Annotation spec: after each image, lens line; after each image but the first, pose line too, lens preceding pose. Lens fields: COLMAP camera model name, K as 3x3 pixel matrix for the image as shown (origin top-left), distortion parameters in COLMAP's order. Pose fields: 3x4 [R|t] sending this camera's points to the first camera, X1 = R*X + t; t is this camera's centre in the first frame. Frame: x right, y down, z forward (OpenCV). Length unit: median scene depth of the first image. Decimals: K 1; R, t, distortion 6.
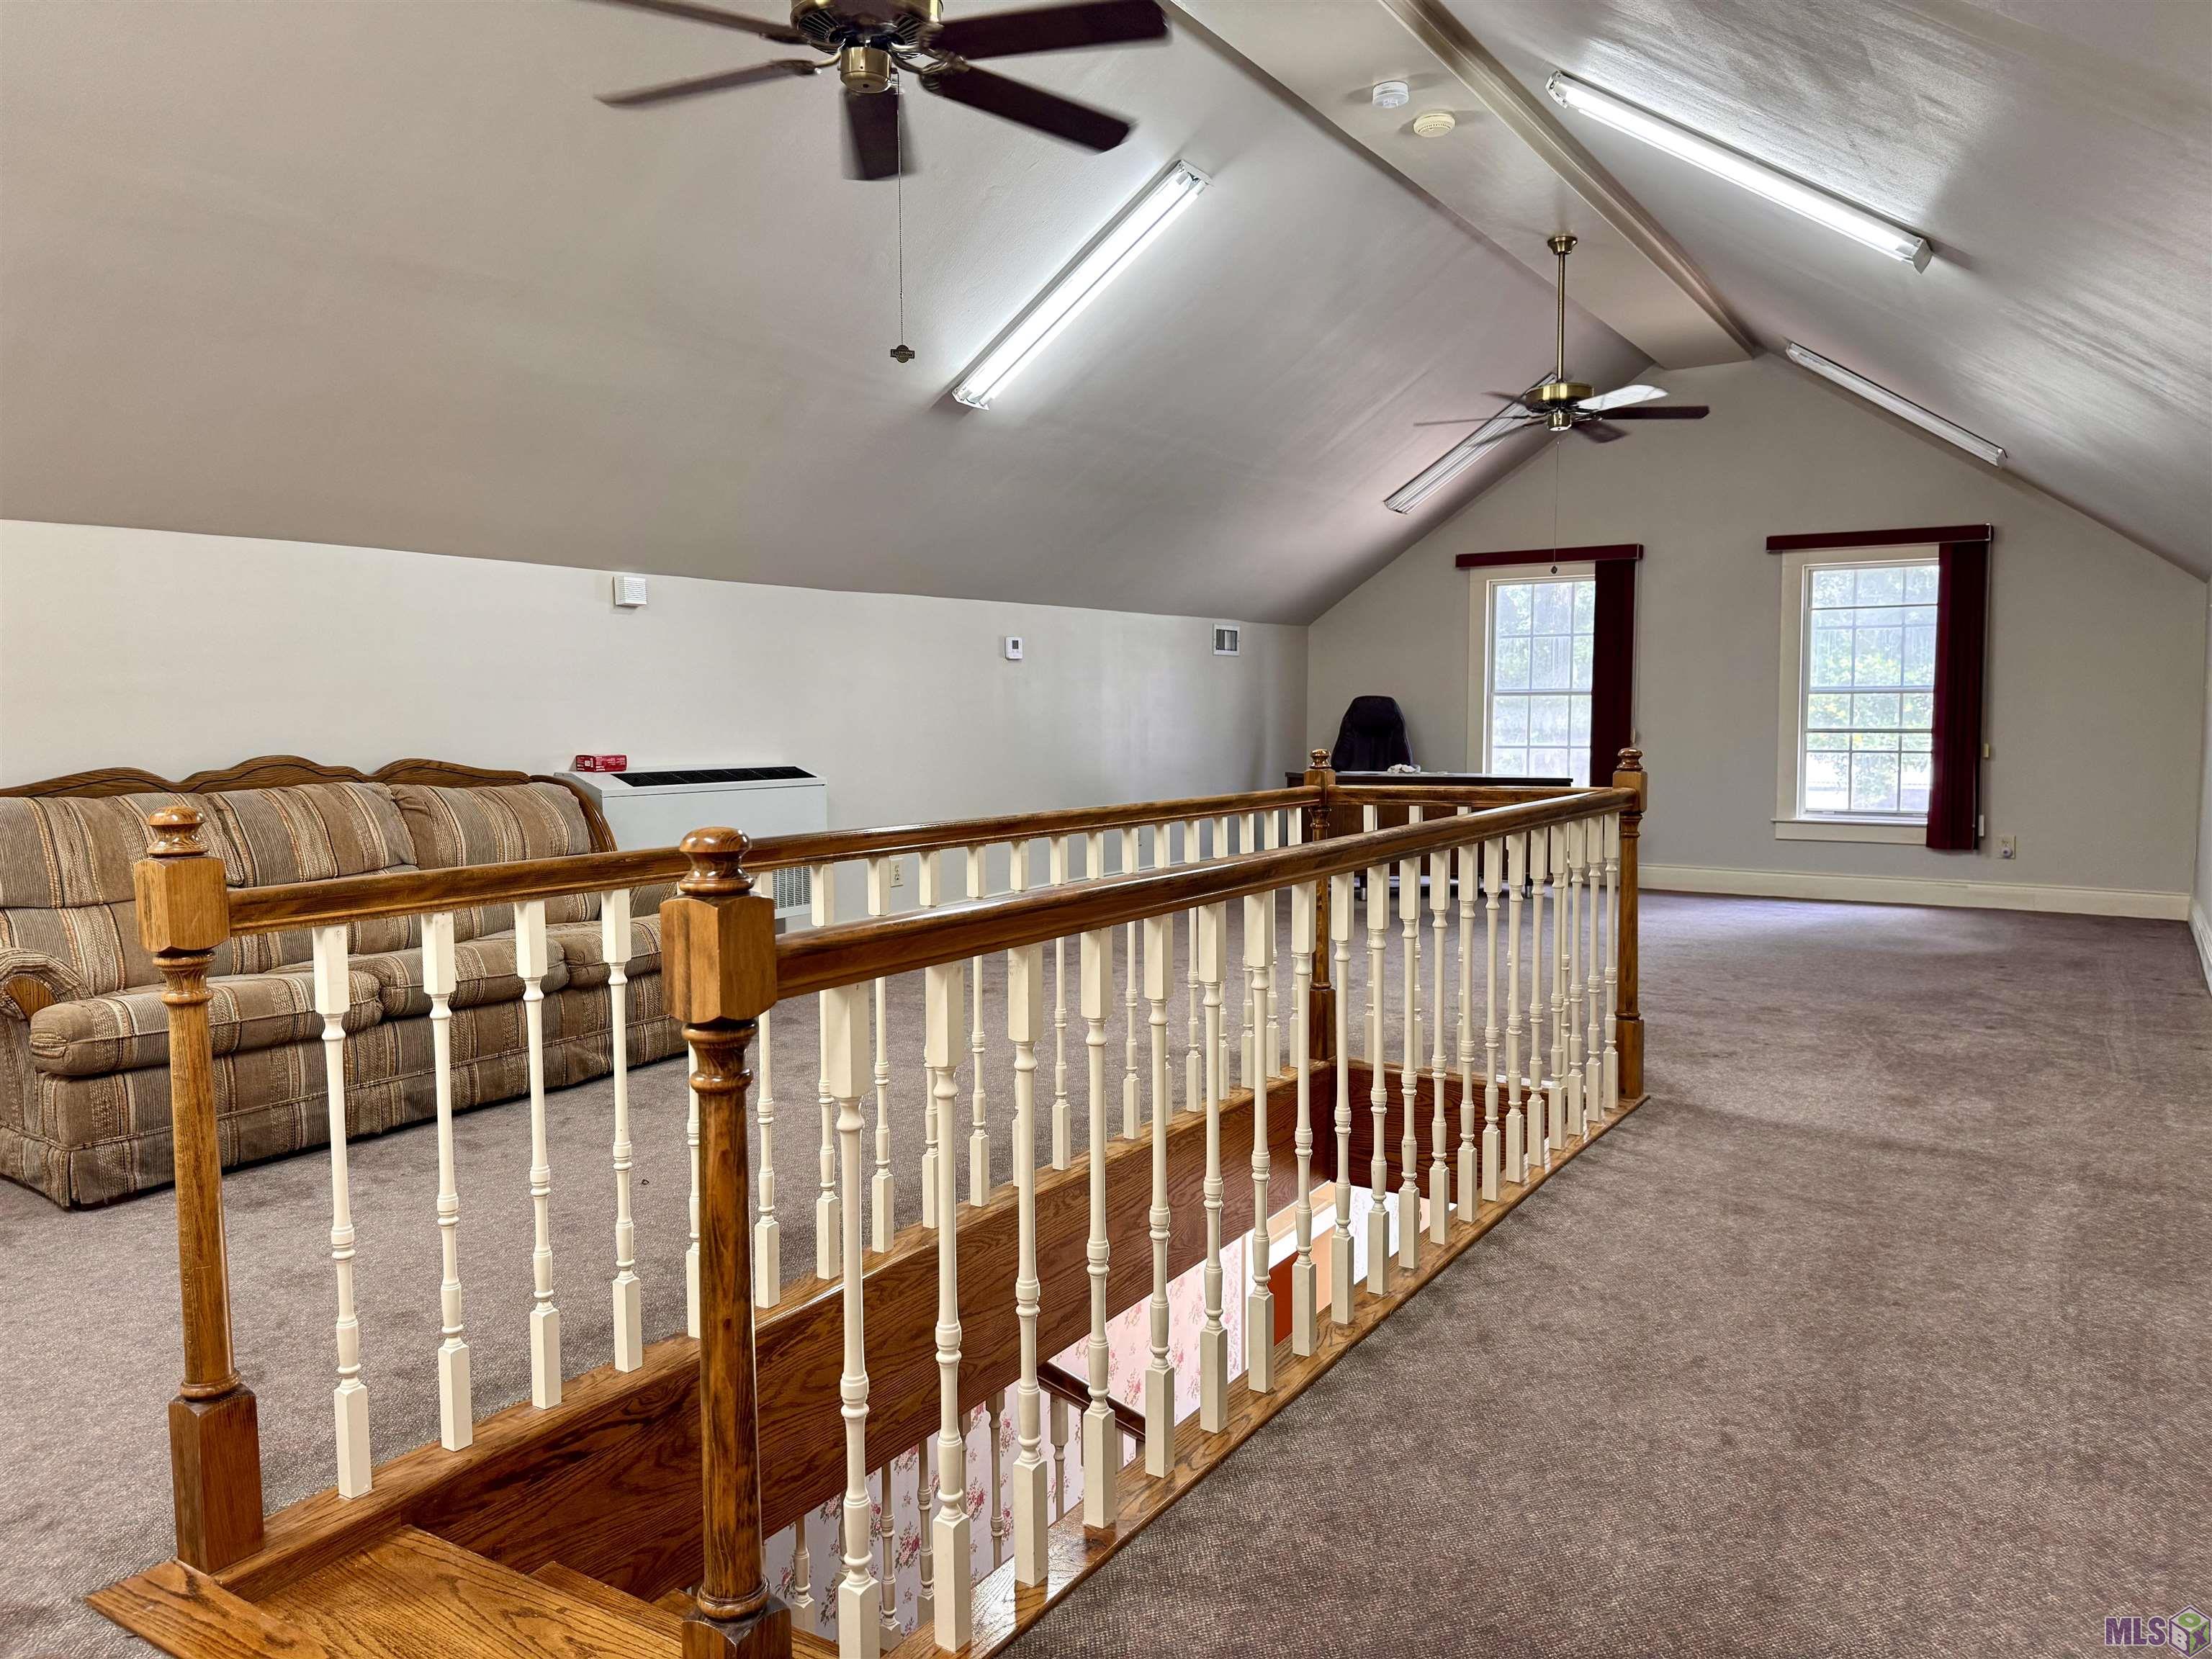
lens RADIAL K [[1499.3, 0, 1106.0], [0, 1499.3, 829.5], [0, 0, 1]] dist [0.118099, -0.209201]
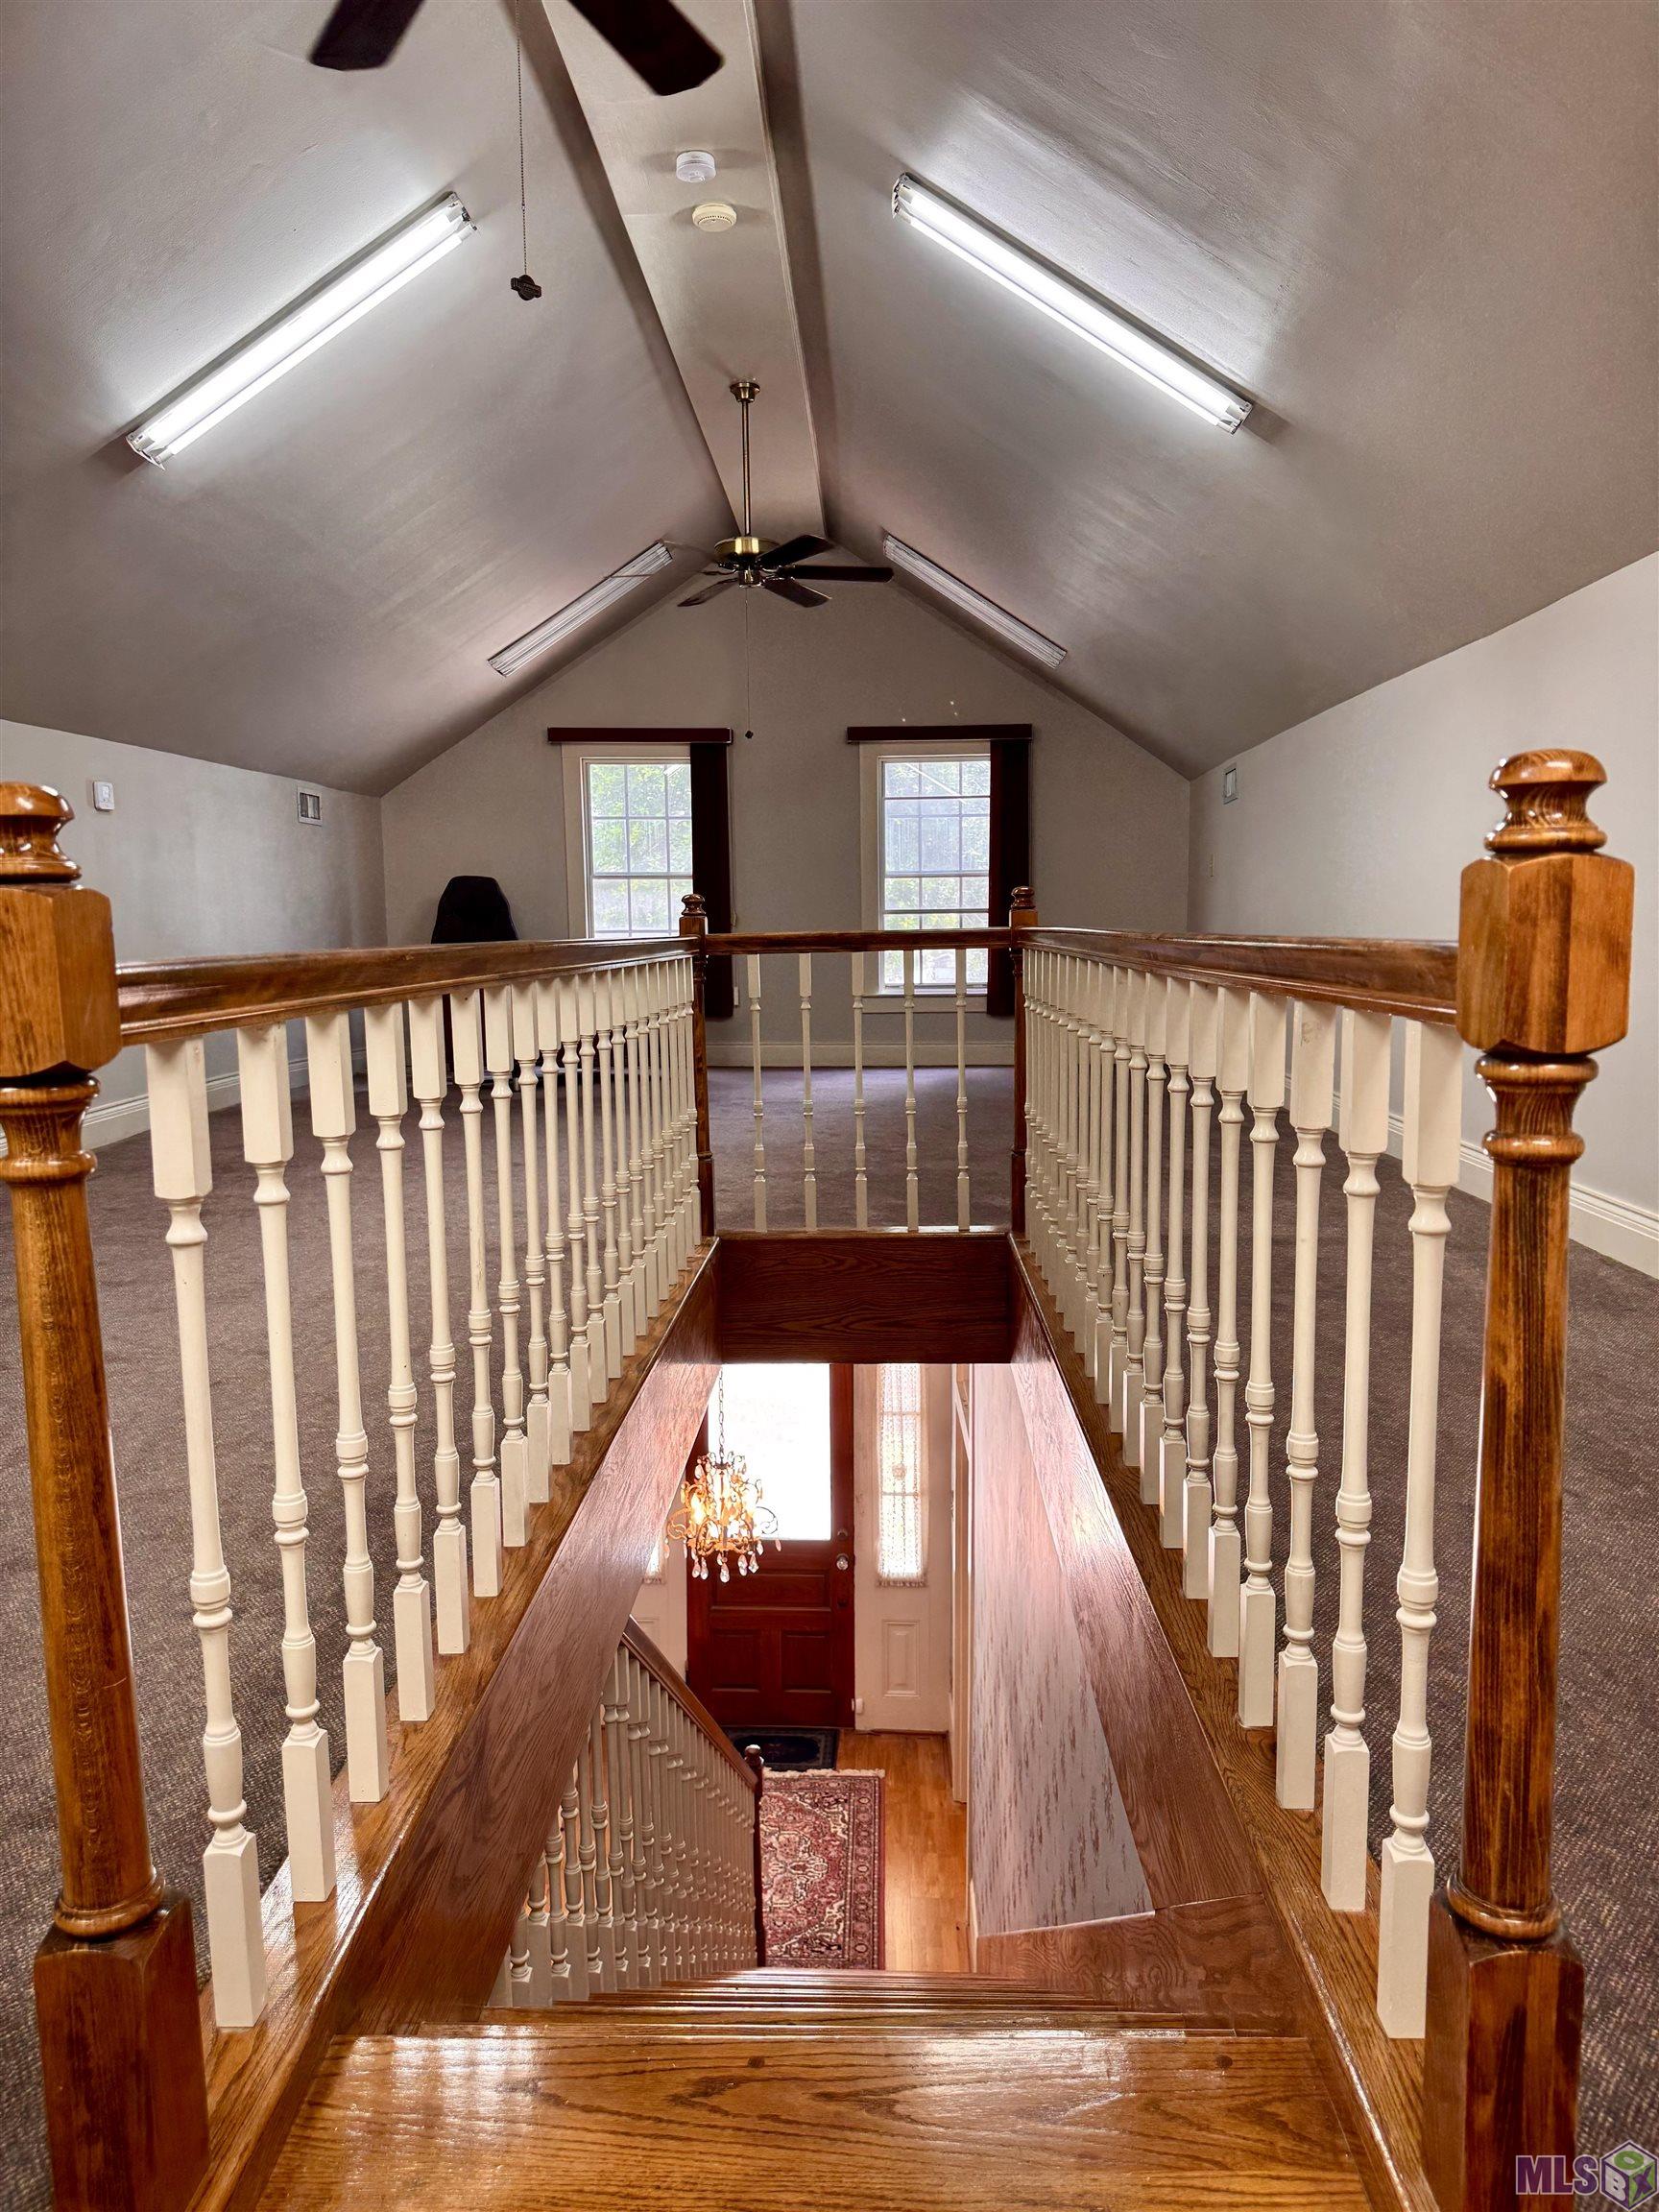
lens RADIAL K [[1499.3, 0, 769.1], [0, 1499.3, 1128.1], [0, 0, 1]] dist [0.118099, -0.209201]
pose [[0.865046, -0.068917, 0.496936, -0.162502], [0.043674, 0.997104, 0.062256, 0.019193], [-0.499787, -0.032151, 0.865551, 0.111873]]
